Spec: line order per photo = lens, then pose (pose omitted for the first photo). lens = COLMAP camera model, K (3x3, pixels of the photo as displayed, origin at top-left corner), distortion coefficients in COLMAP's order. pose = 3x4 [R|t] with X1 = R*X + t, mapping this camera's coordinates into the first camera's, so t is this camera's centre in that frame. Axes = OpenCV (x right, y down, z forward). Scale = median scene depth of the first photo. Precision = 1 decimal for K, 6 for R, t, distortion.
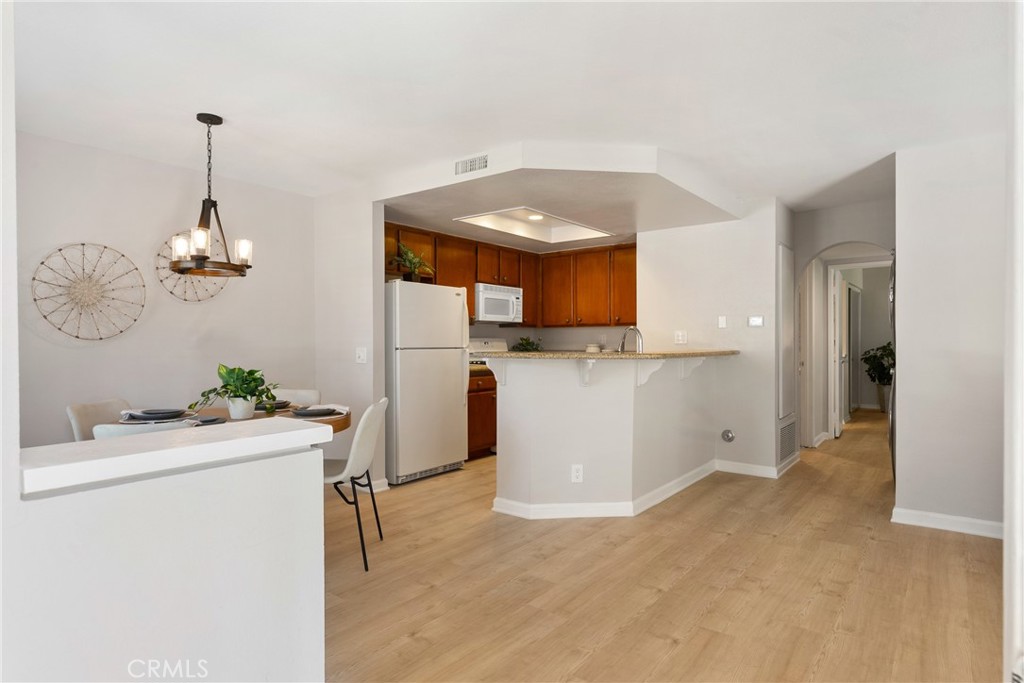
lens RADIAL K [[570.4, 0, 512.3], [0, 570.4, 343.0], [0, 0, 1]] dist [-0.002348, 0.000161]
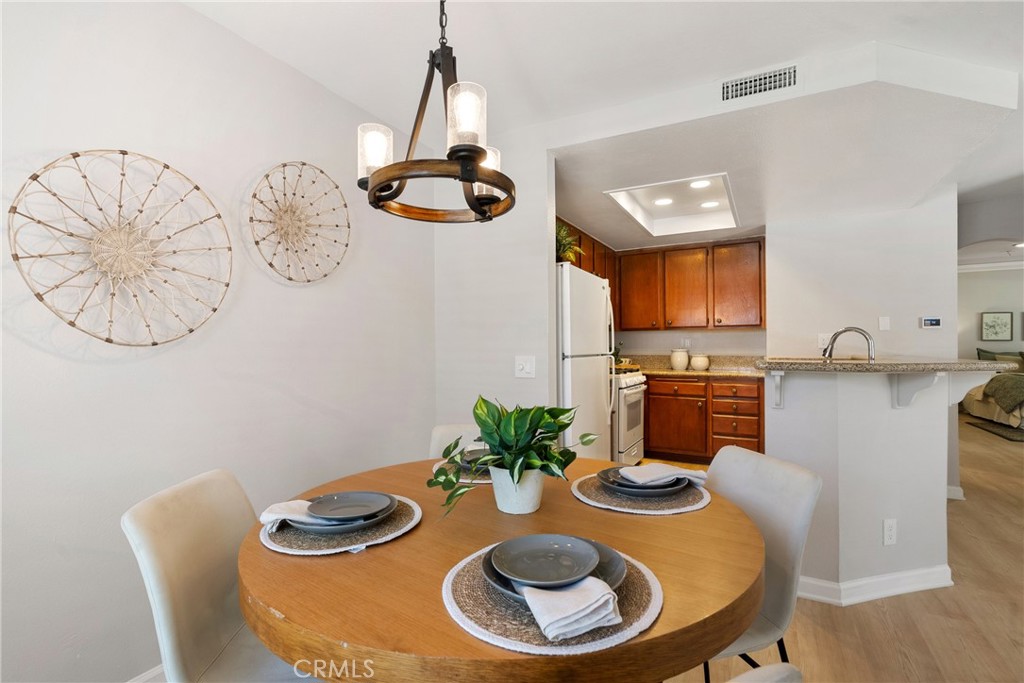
lens RADIAL K [[475.0, 0, 512.8], [0, 475.0, 343.6], [0, 0, 1]] dist [-0.003827, 0.000065]
pose [[0.986777, -0.002745, 0.162062, -0.280792], [0.004004, 0.999964, -0.007438, -0.001973], [-0.162036, 0.007989, 0.986753, 0.312093]]
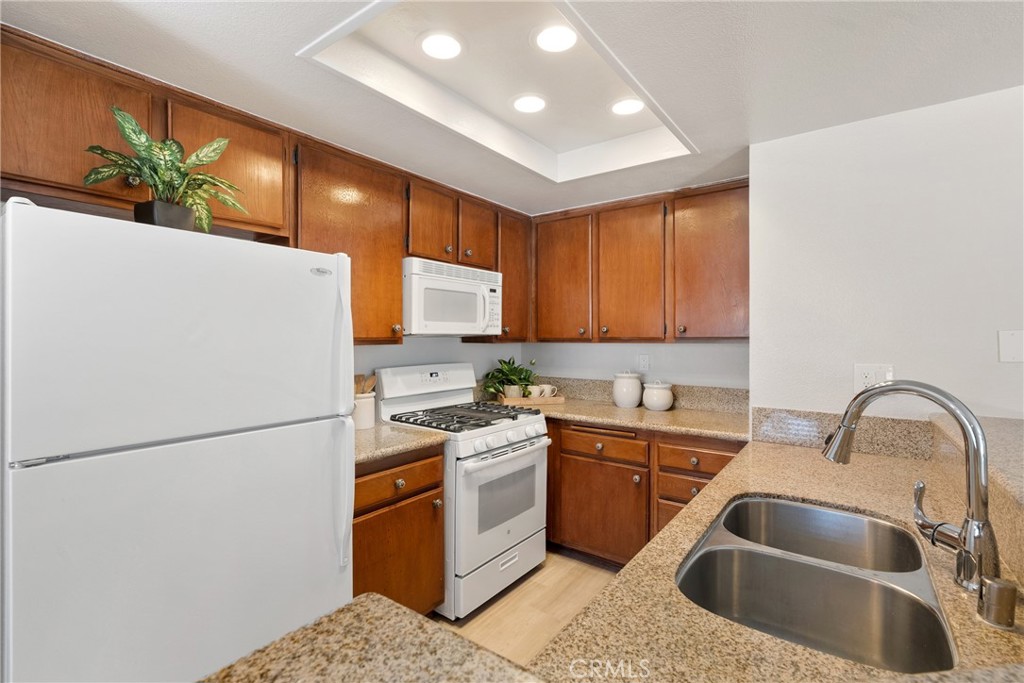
lens RADIAL K [[475.0, 0, 509.9], [0, 475.0, 330.8], [0, 0, 1]] dist [-0.003827, 0.000065]
pose [[0.999761, 0.001250, 0.021847, 0.017149], [-0.000980, 0.999923, -0.012365, -0.037404], [-0.021861, 0.012341, 0.999685, 0.592471]]
